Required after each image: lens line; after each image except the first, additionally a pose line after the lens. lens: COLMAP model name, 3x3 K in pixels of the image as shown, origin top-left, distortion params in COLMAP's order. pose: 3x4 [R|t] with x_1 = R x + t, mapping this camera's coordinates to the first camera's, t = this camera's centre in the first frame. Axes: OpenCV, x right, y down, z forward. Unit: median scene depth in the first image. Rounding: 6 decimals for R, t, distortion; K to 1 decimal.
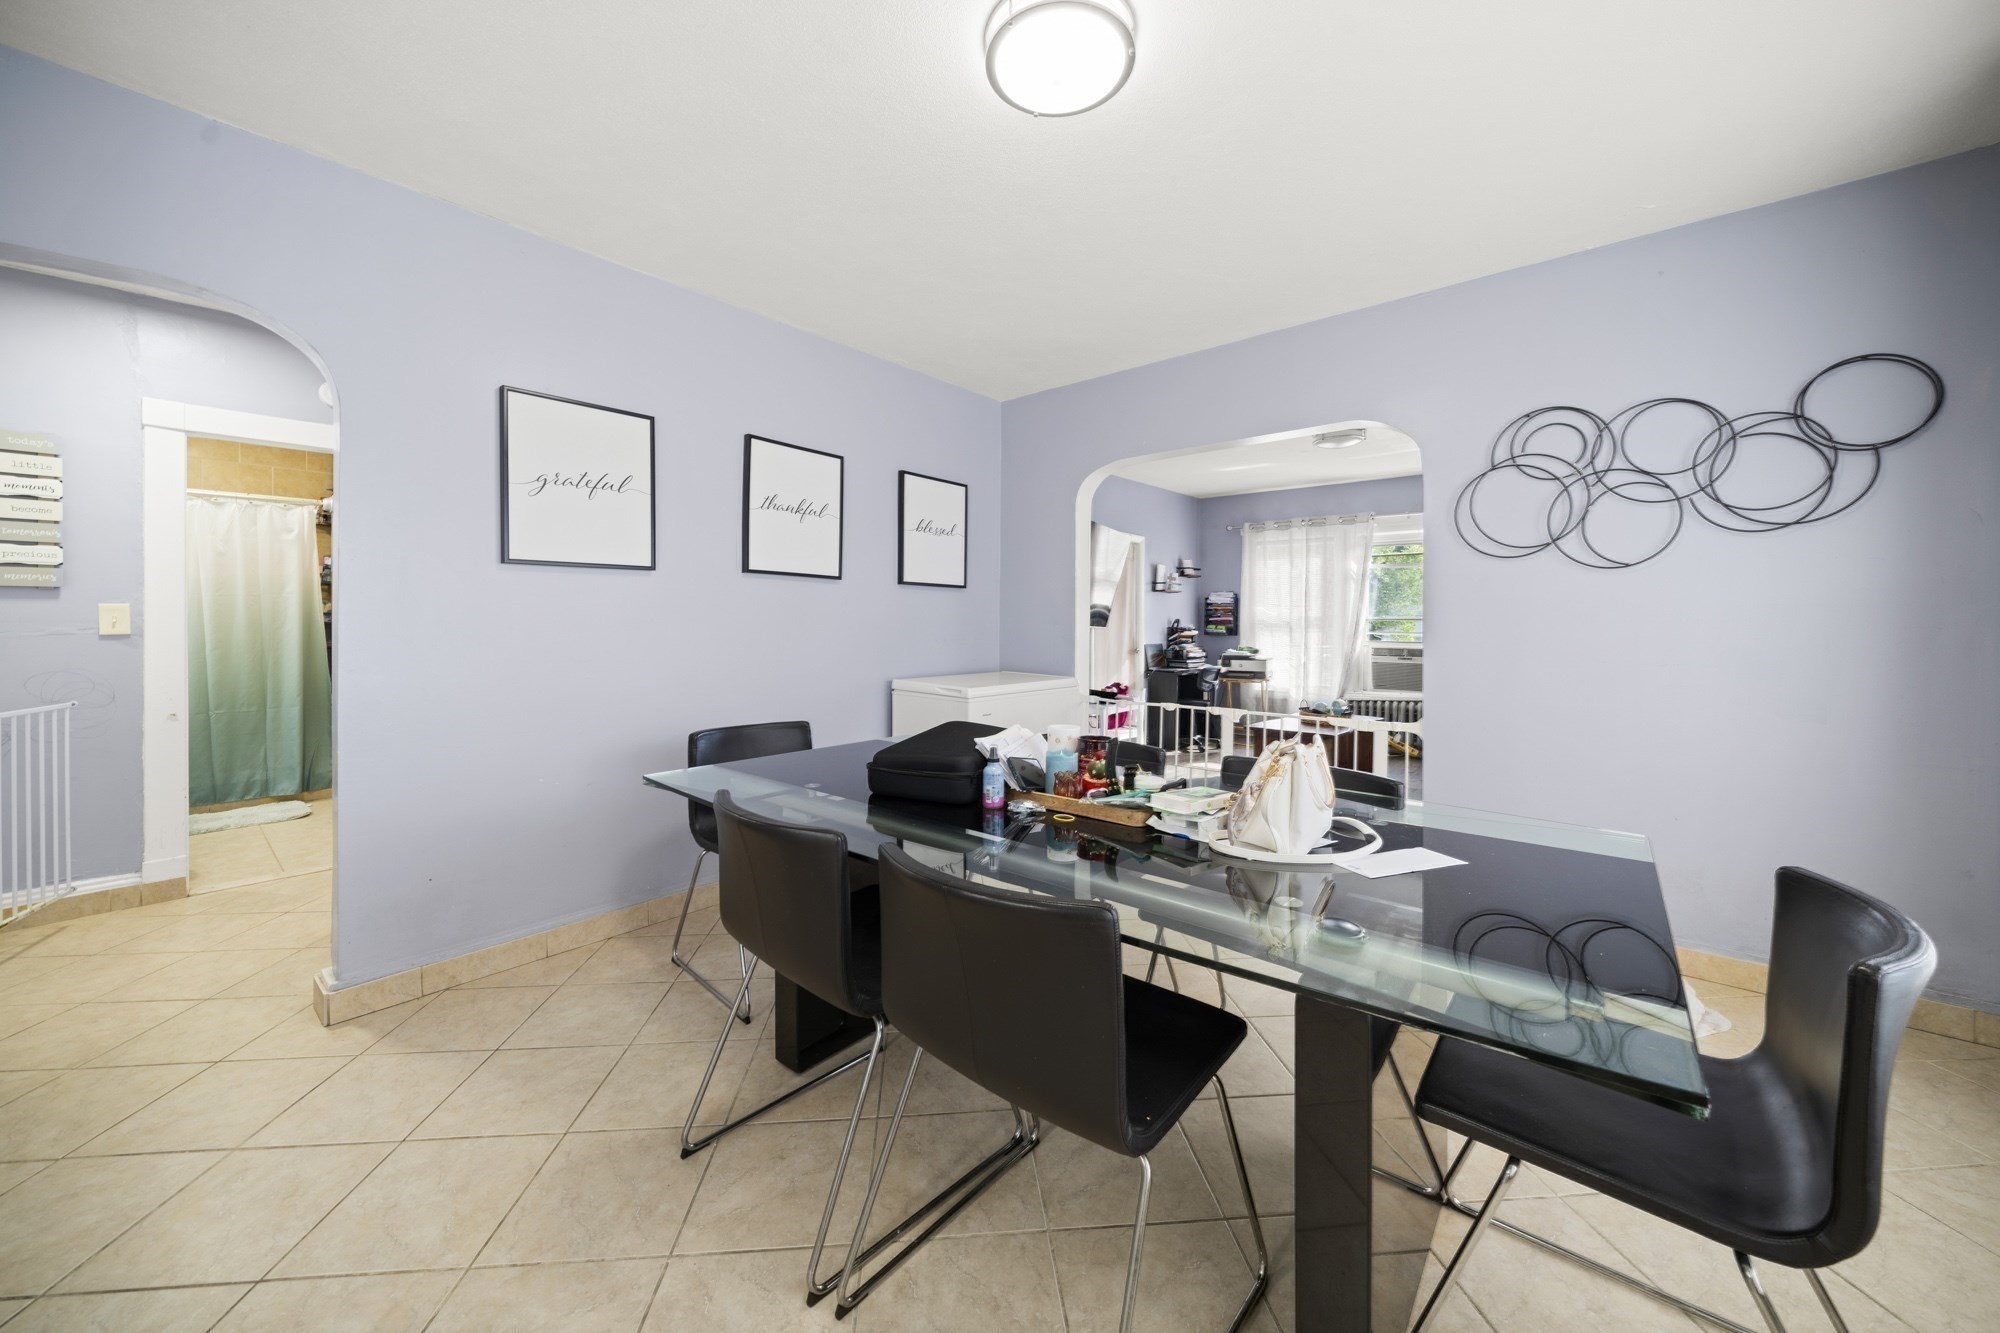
lens RADIAL K [[690.8, 0, 965.1], [0, 690.8, 625.6], [0, 0, 1]] dist [-0.002938, -0.000236]
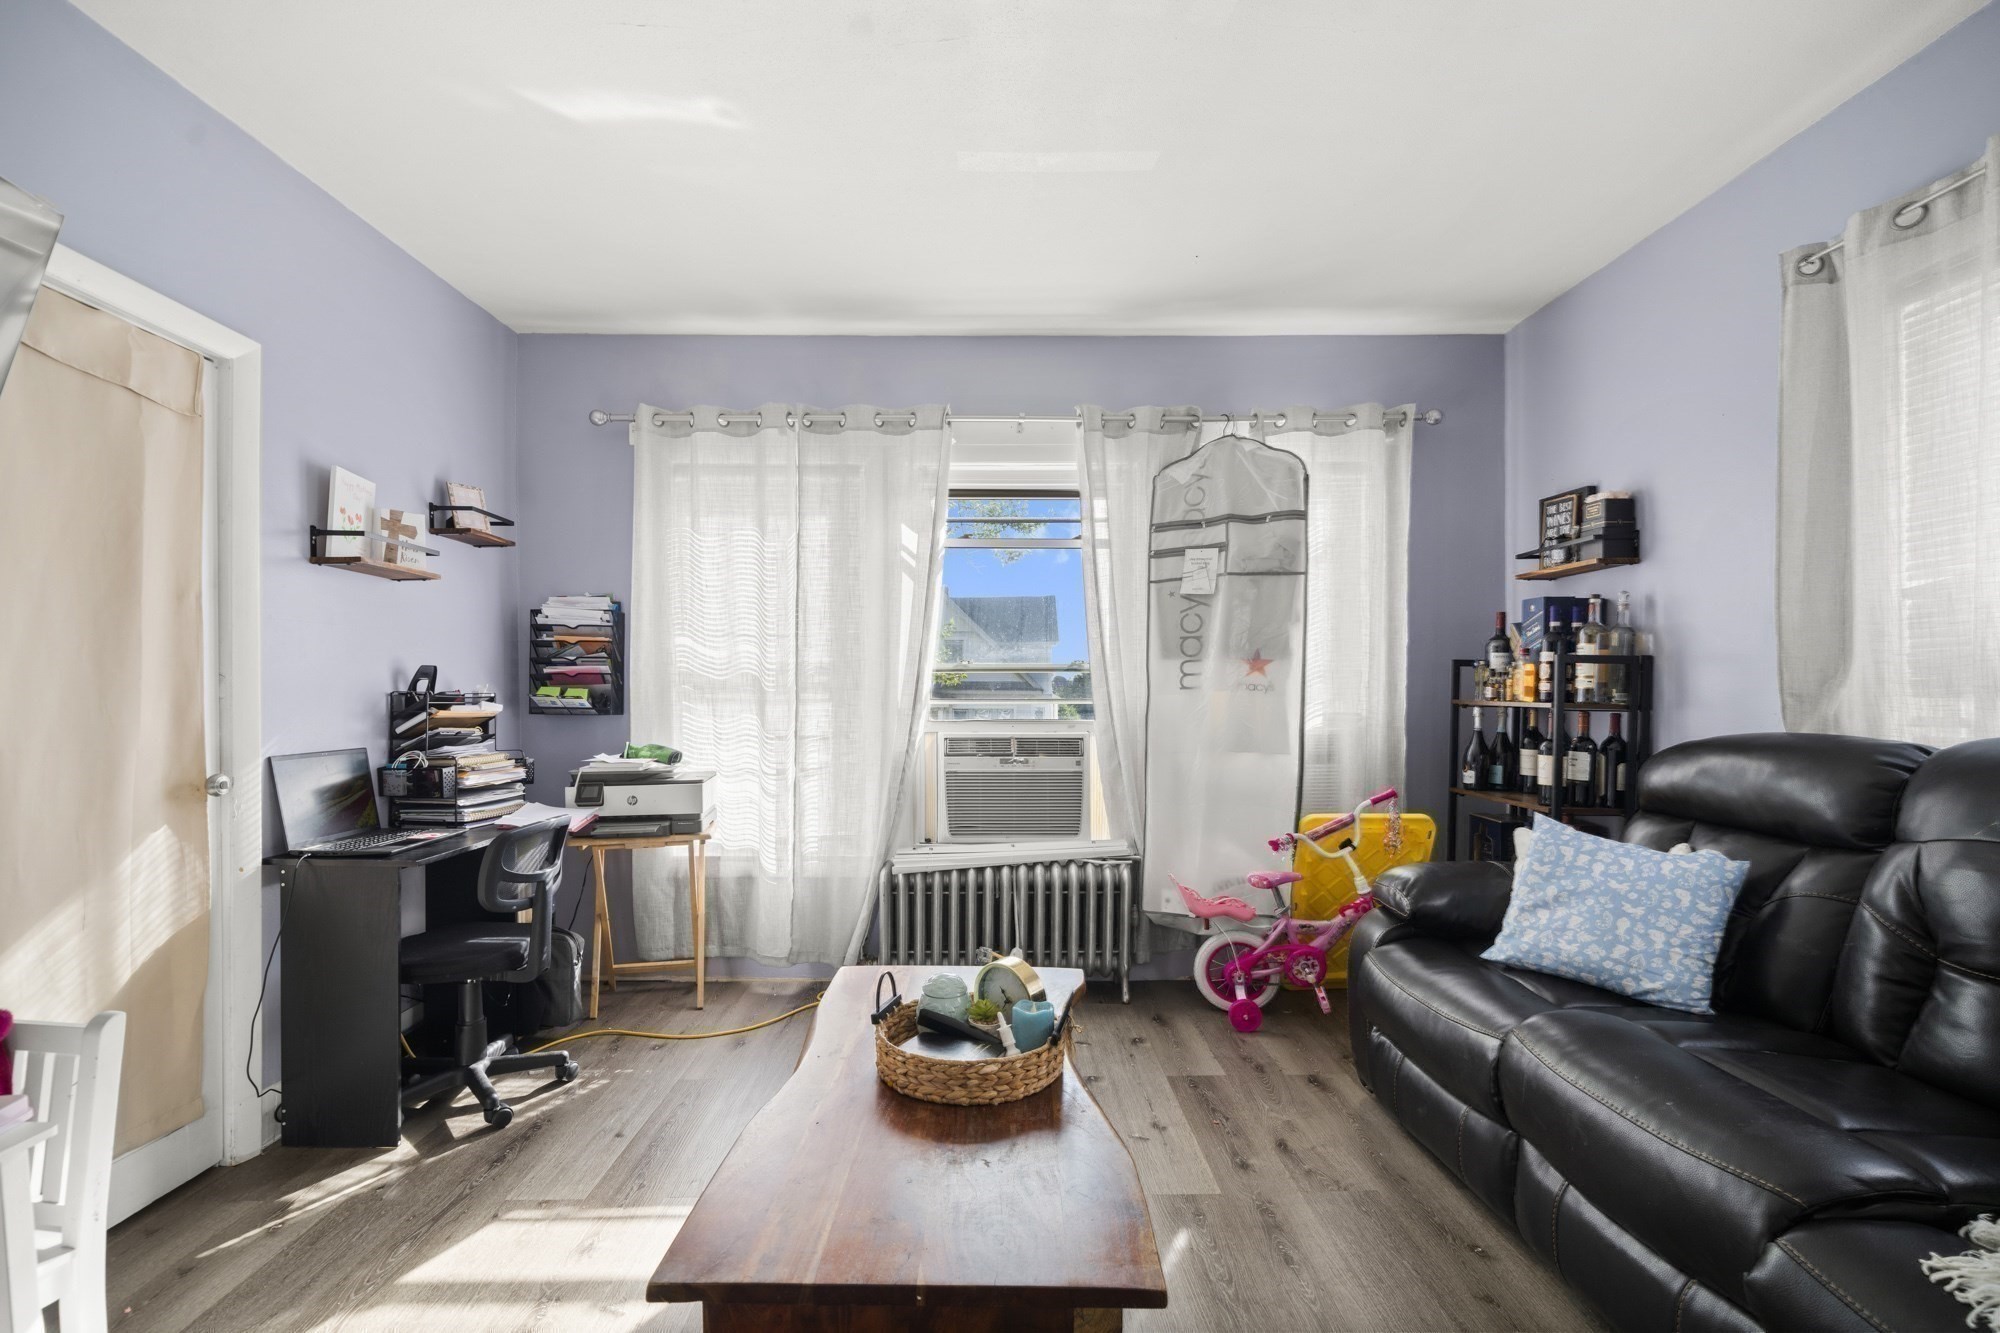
lens RADIAL K [[883.9, 0, 993.6], [0, 883.9, 698.9], [0, 0, 1]] dist [0.000064, 0.001449]
pose [[0.718961, -0.009504, 0.694986, 0.223519], [0.006957, 0.999955, 0.006479, 0.004734], [-0.695016, 0.000177, 0.718994, 0.559933]]
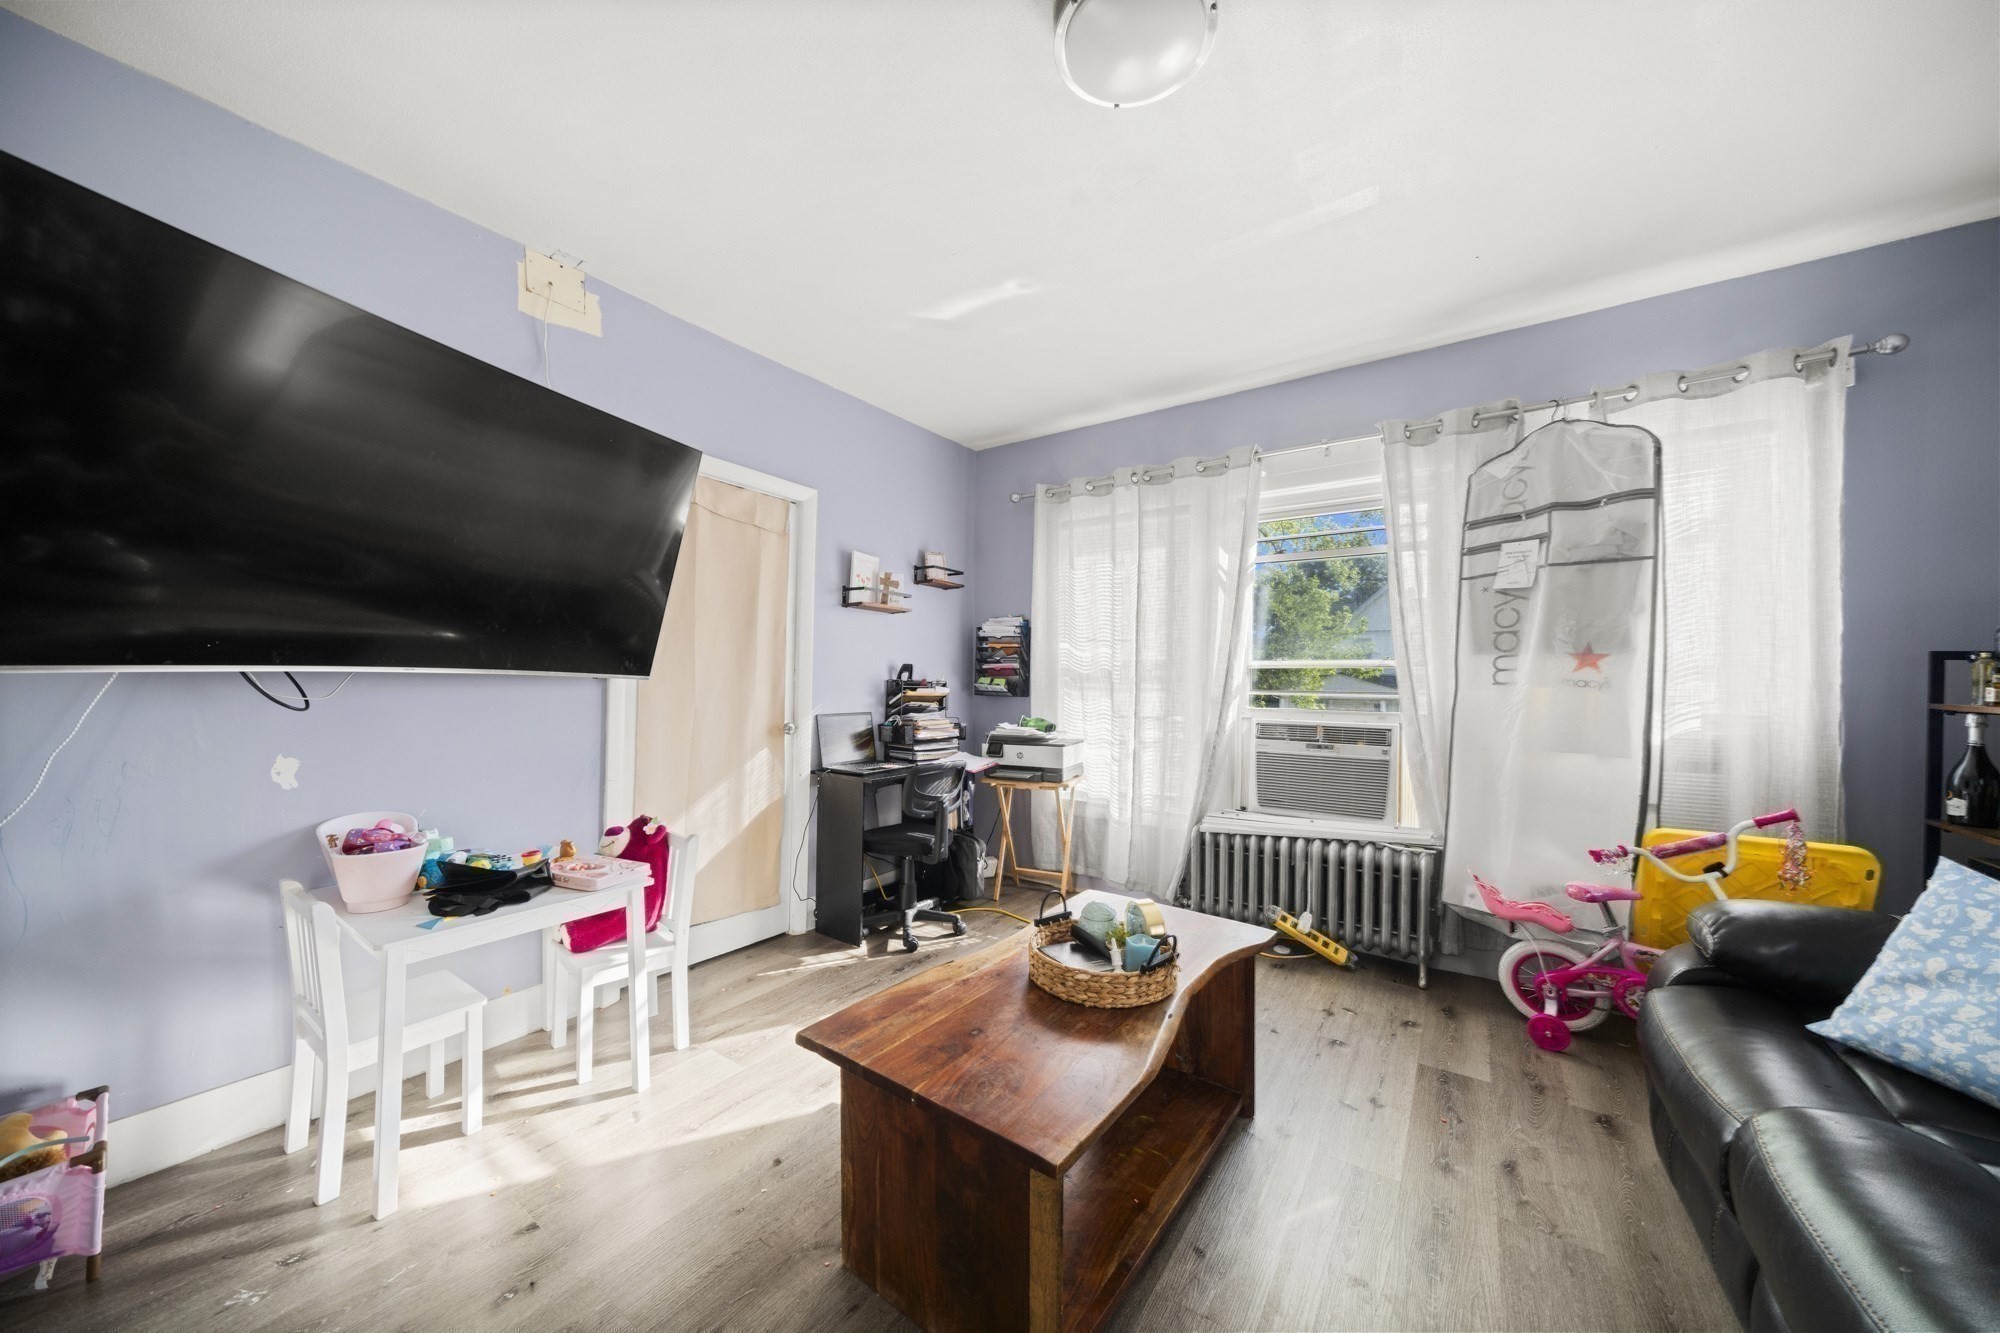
lens RADIAL K [[690.8, 0, 992.2], [0, 690.8, 667.9], [0, 0, 1]] dist [-0.002938, -0.000236]
pose [[0.990135, 0.010018, 0.139760, 0.312175], [-0.007061, 0.999741, -0.021635, 0.004131], [-0.139941, 0.020435, 0.989949, 0.502836]]
